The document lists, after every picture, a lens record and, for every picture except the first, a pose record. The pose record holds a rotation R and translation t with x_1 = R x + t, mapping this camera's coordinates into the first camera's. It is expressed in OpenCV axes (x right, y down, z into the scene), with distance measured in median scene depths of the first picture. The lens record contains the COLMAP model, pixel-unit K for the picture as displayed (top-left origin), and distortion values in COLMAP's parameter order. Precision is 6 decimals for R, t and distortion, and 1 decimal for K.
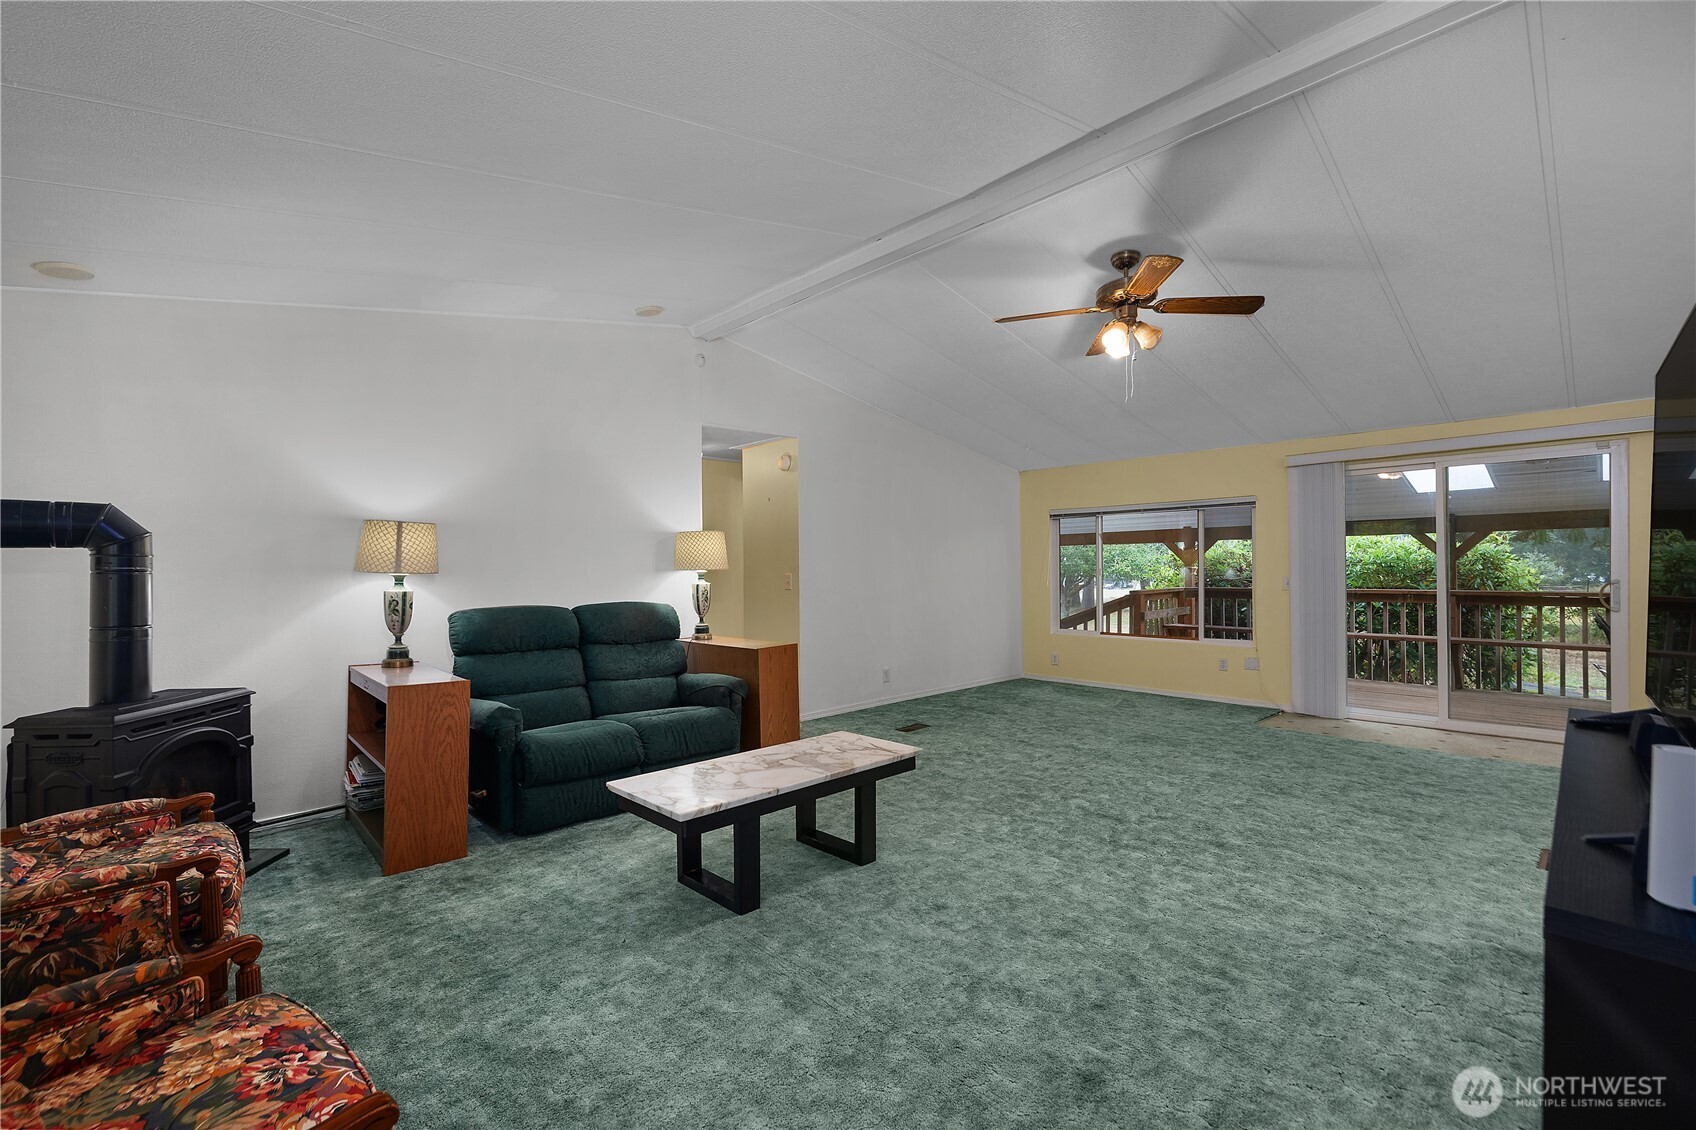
lens RADIAL K [[727.4, 0, 848.6], [0, 727.4, 563.8], [0, 0, 1]] dist [0.005304, 0.000693]
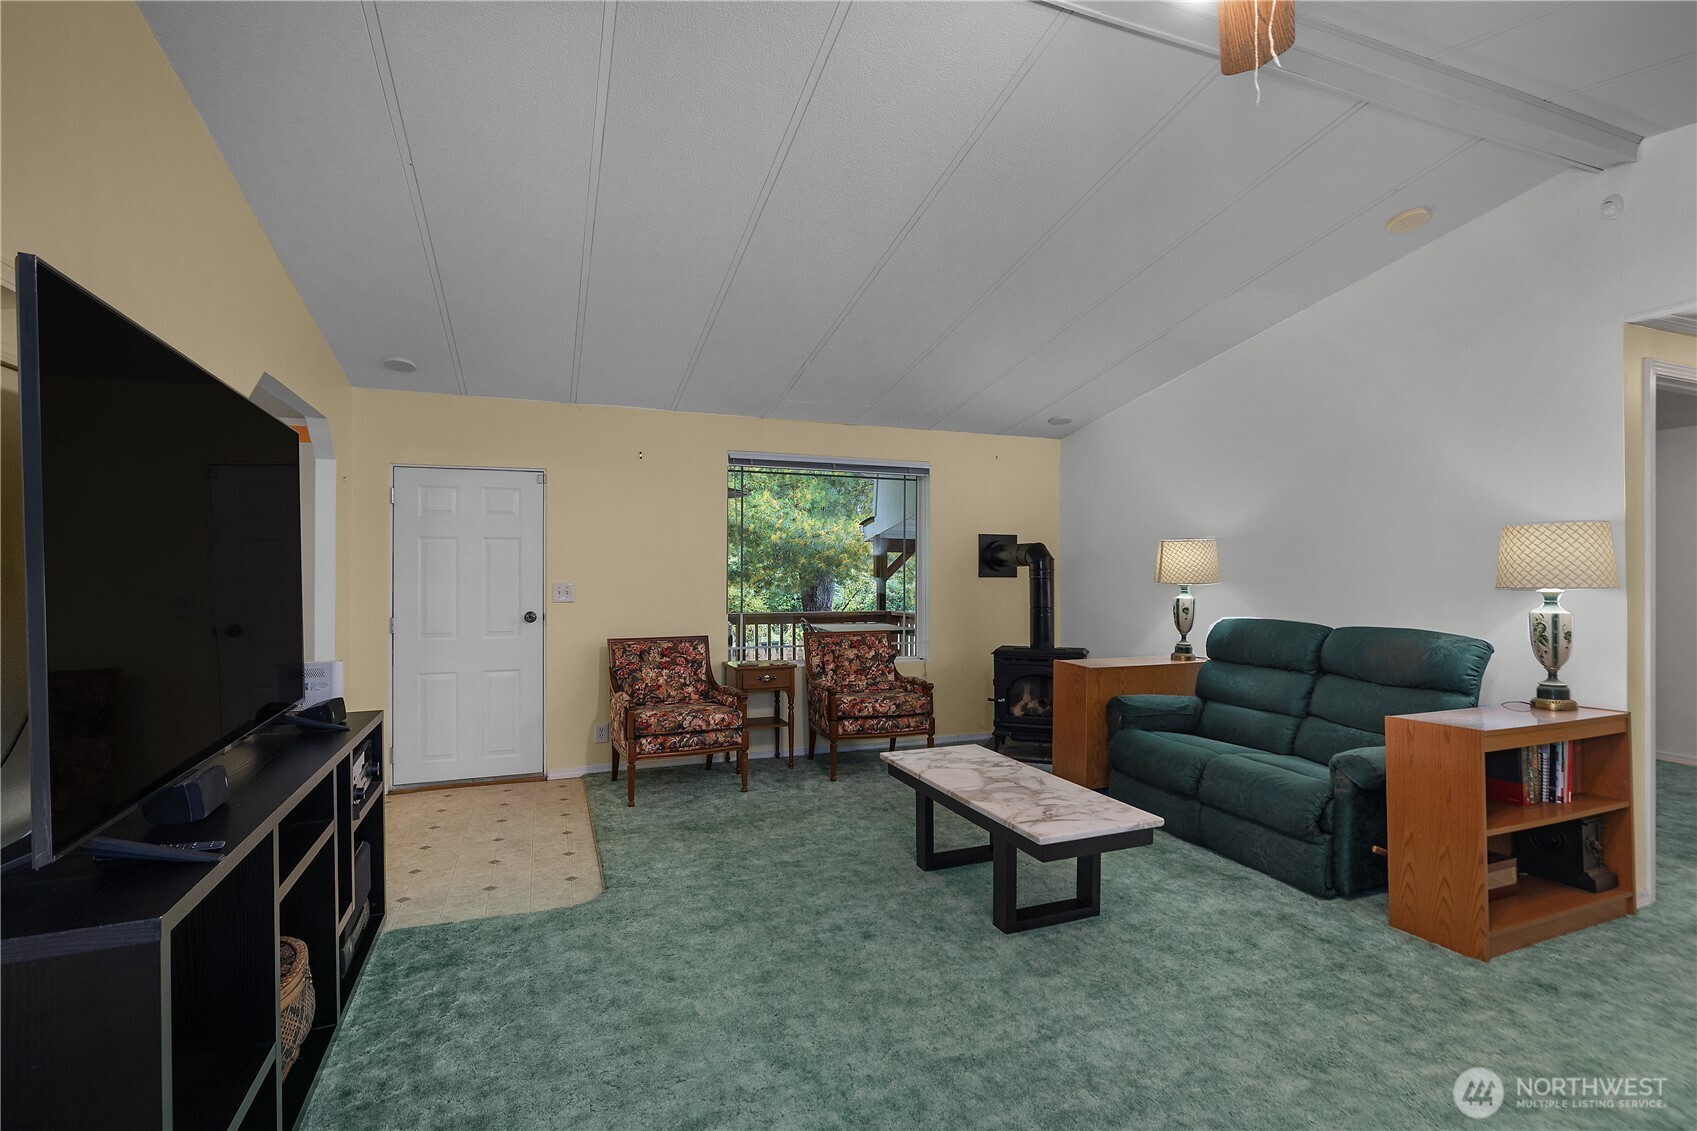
lens RADIAL K [[780.9, 0, 849.2], [0, 780.9, 578.6], [0, 0, 1]] dist [-0.035826, -0.000508]
pose [[-0.381322, 0.006272, -0.924421, 0.479240], [-0.007345, 0.999925, 0.009814, -0.004070], [0.924413, 0.010532, -0.381247, 0.606793]]
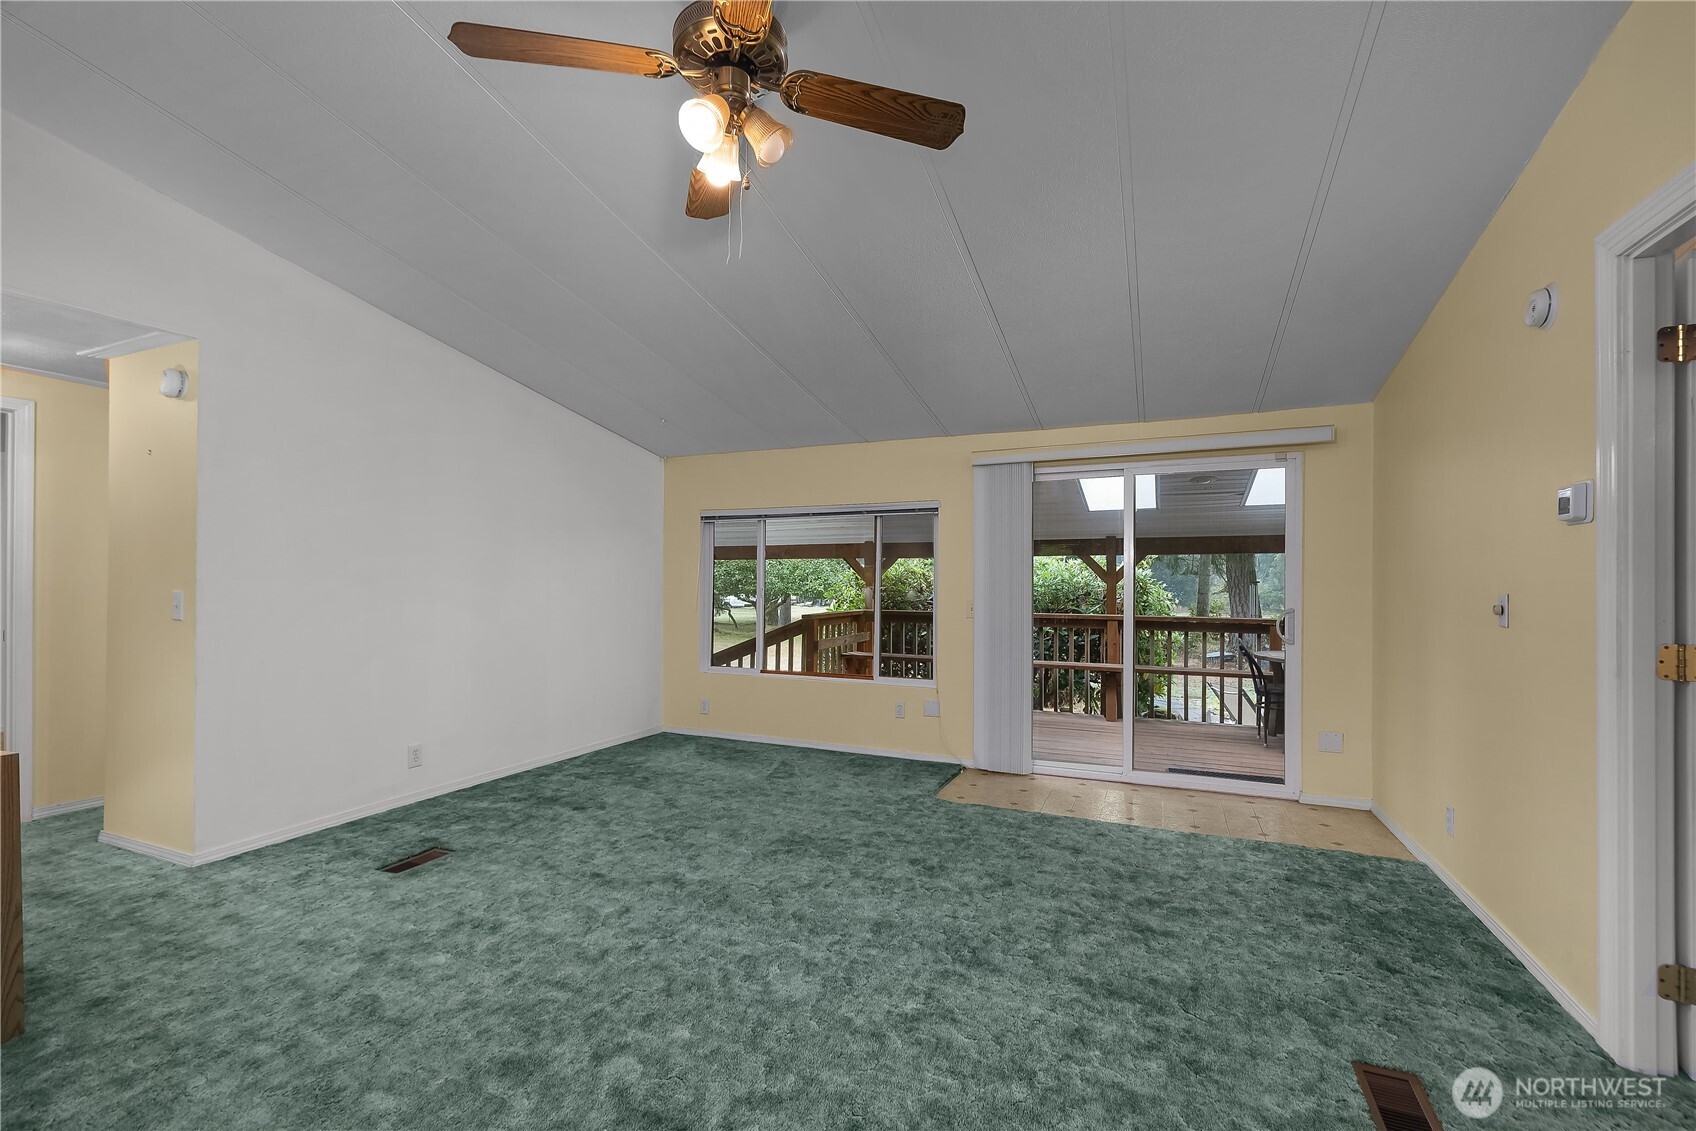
lens RADIAL K [[727.4, 0, 850.7], [0, 727.4, 570.0], [0, 0, 1]] dist [0.005304, 0.000693]
pose [[0.921826, 0.022106, 0.386973, 0.167440], [-0.016450, 0.999704, -0.017924, -0.000264], [-0.387255, 0.010157, 0.921917, 0.312366]]
